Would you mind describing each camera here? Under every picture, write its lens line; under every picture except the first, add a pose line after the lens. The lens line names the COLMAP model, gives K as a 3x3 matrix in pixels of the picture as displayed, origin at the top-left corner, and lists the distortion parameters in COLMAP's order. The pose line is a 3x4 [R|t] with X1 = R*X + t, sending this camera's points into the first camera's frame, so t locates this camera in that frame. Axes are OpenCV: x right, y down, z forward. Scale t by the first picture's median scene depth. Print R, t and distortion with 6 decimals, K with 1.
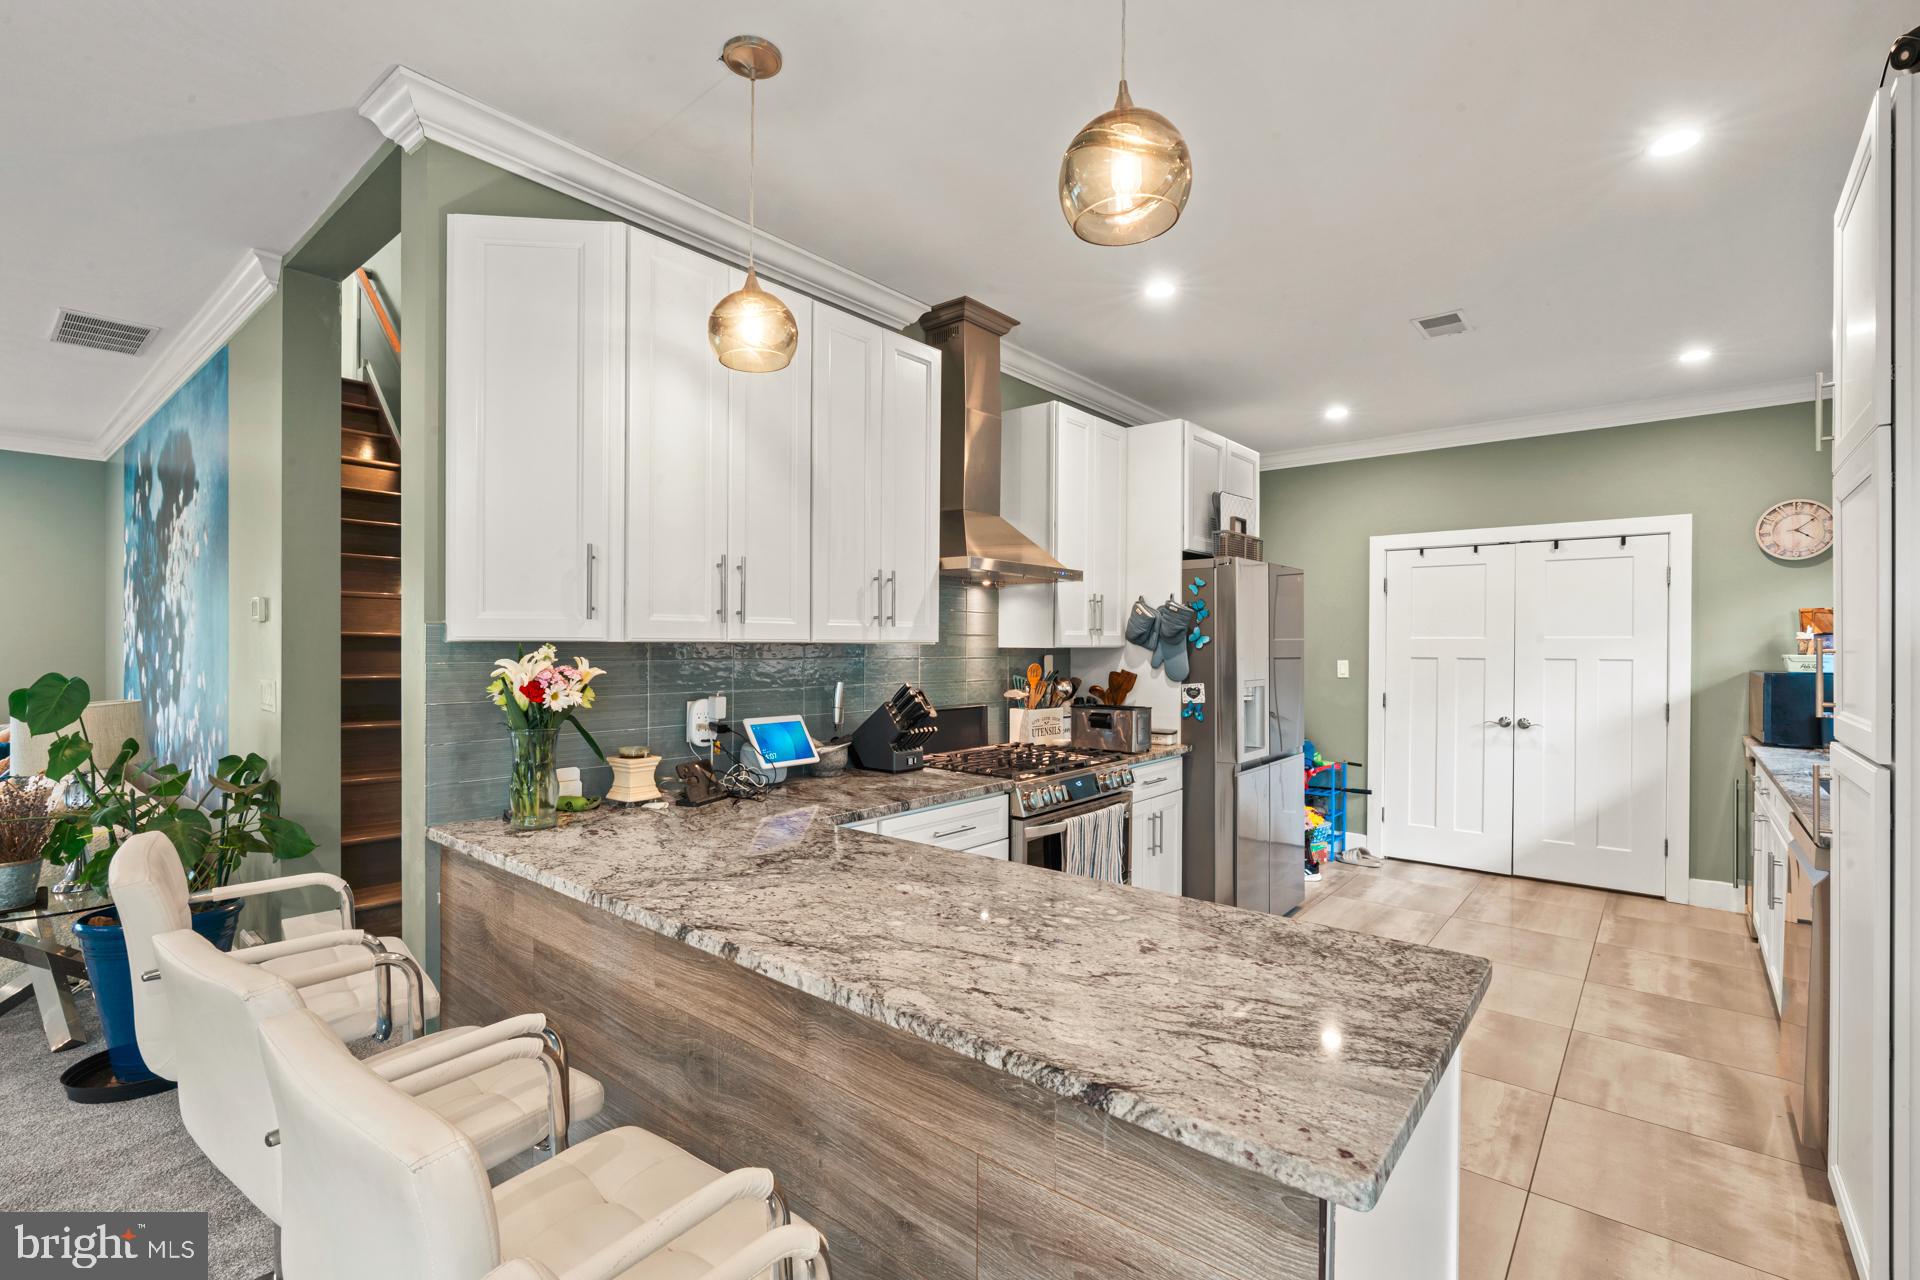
lens RADIAL K [[861.5, 0, 966.2], [0, 861.5, 643.7], [0, 0, 1]] dist [-0.003650, 0.000887]
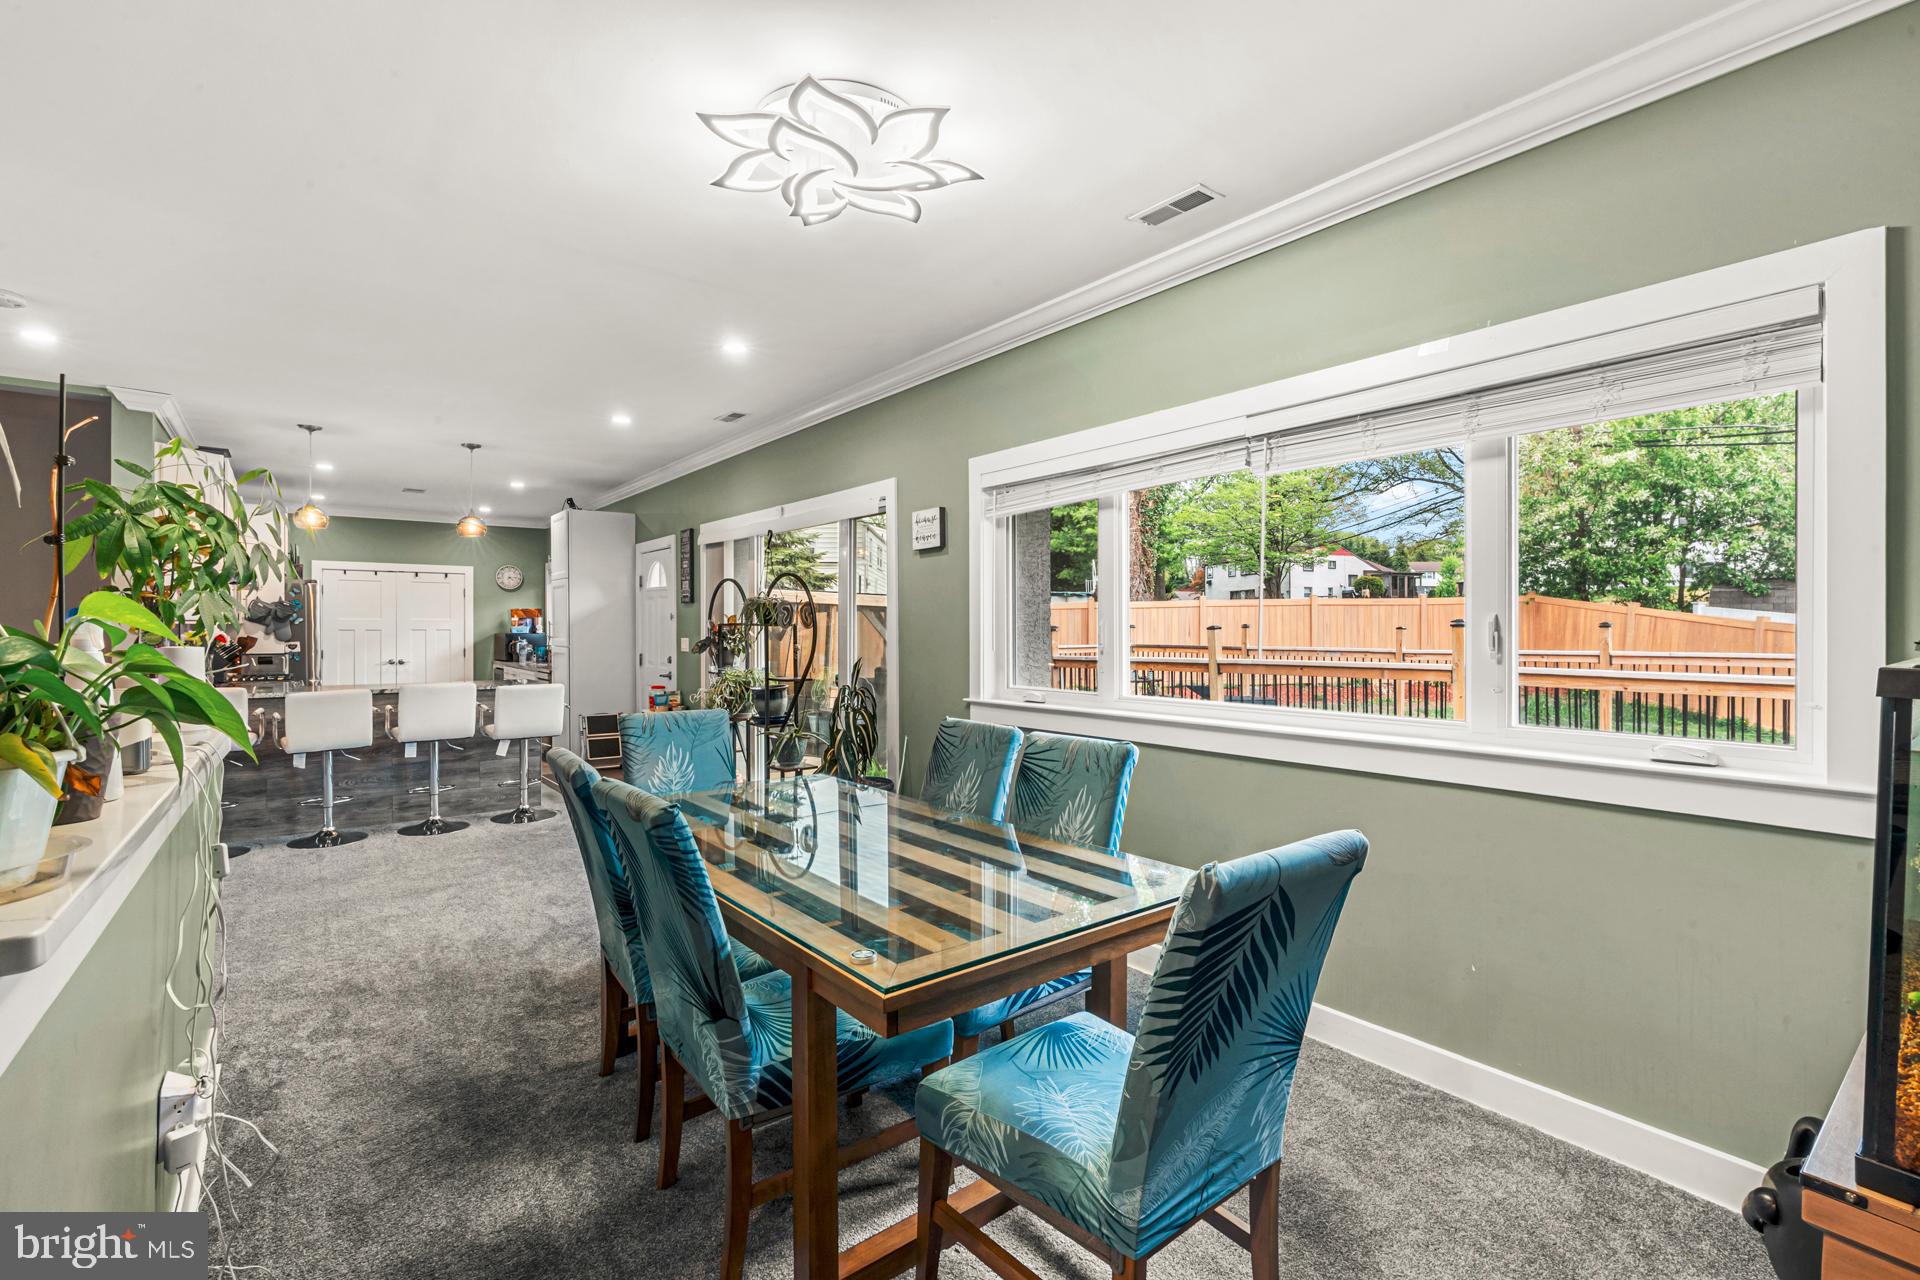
lens RADIAL K [[868.7, 0, 967.1], [0, 868.7, 634.4], [0, 0, 1]] dist [-0.005310, -0.000547]
pose [[0.216325, -0.011369, 0.976255, -1.290216], [-0.000957, 0.999929, 0.011857, 0.003729], [-0.976321, -0.003500, 0.216299, -0.903821]]
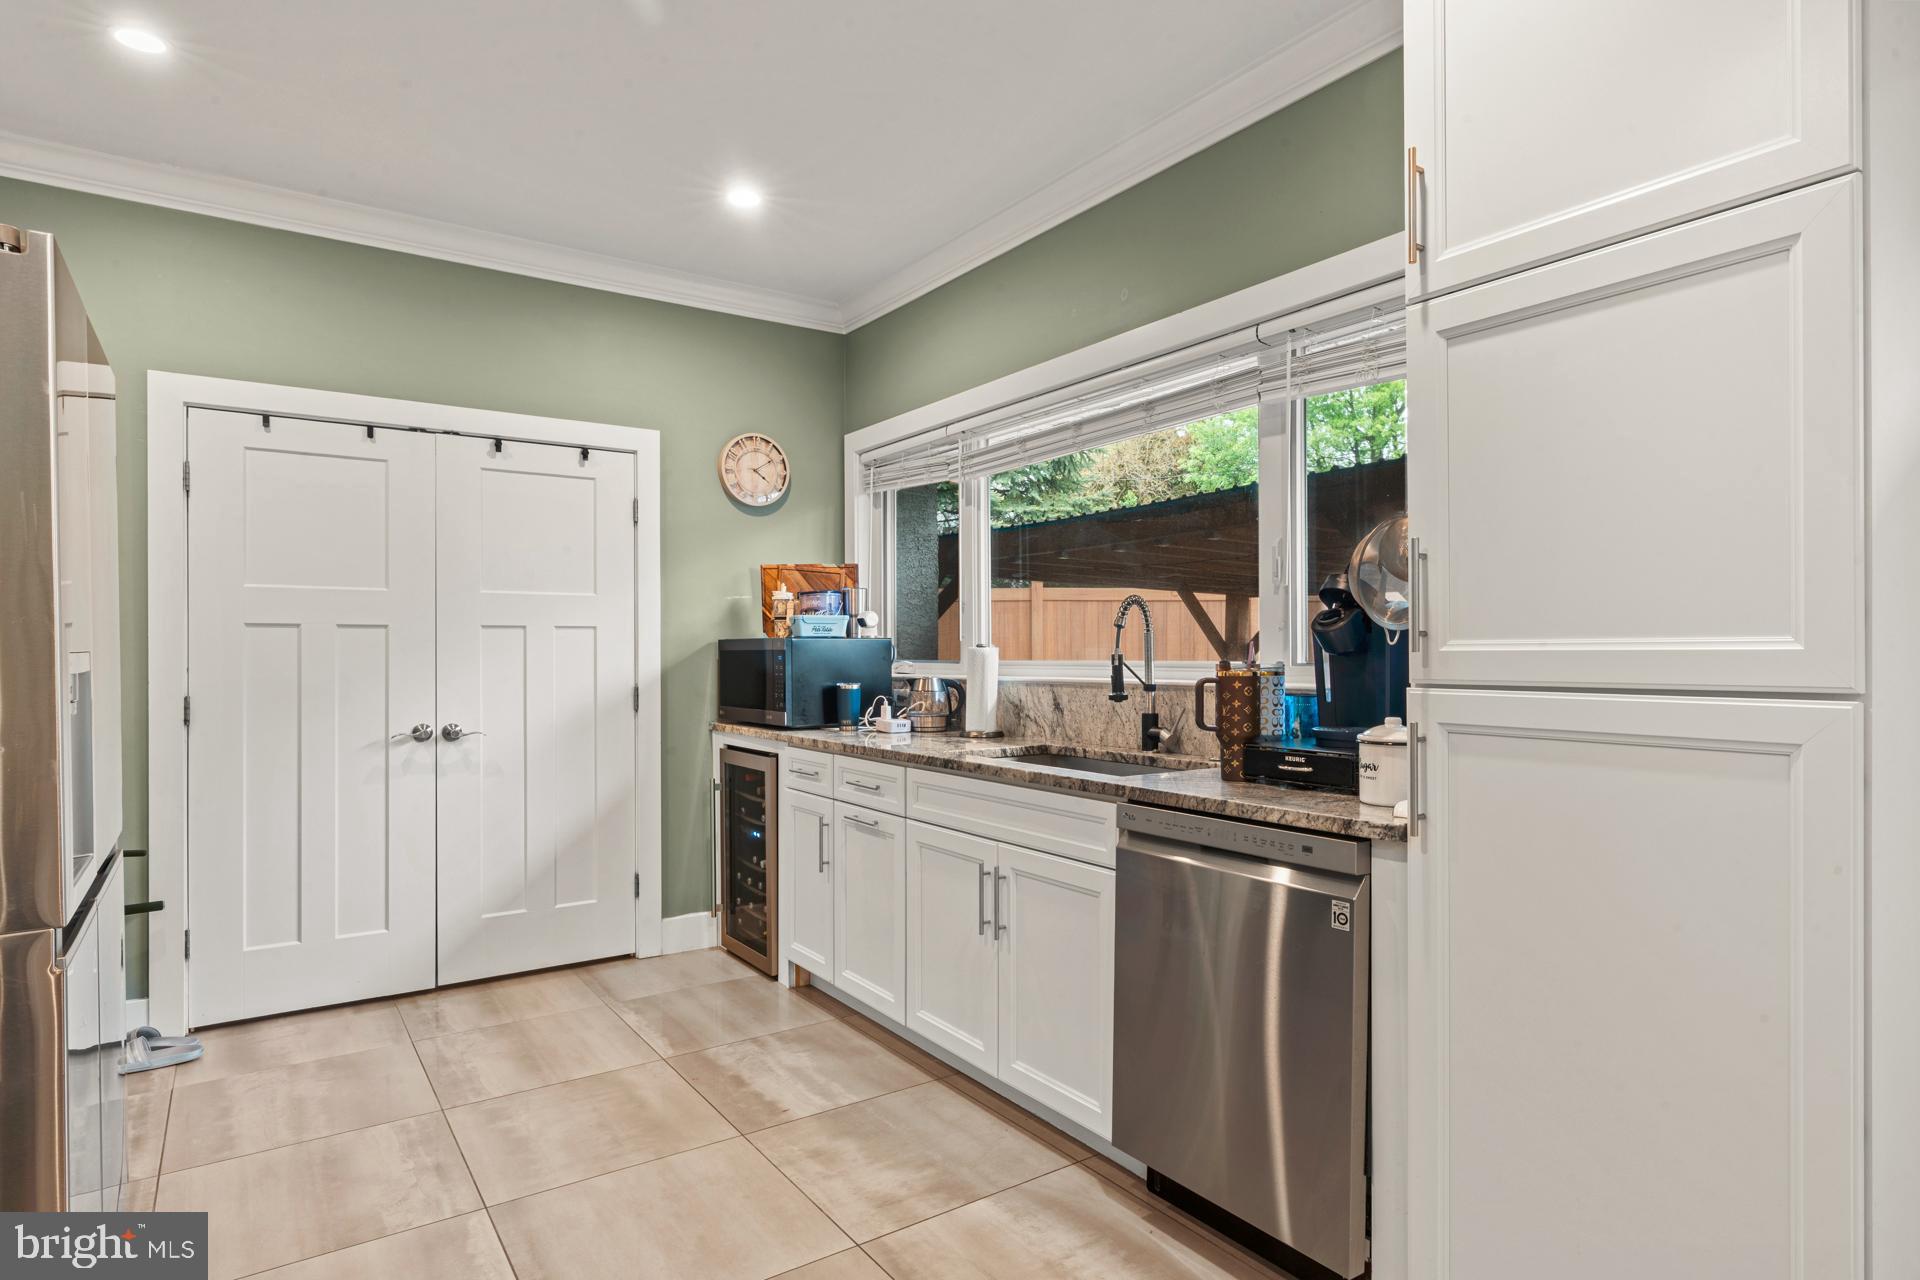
lens RADIAL K [[1047.9, 0, 966.2], [0, 1047.9, 652.3], [0, 0, 1]] dist [0.003164, 0.001016]
pose [[0.275024, -0.008461, 0.961400, 0.046107], [0.002989, 0.999964, 0.007945, 0.038738], [-0.961433, 0.000688, 0.275040, 0.551603]]
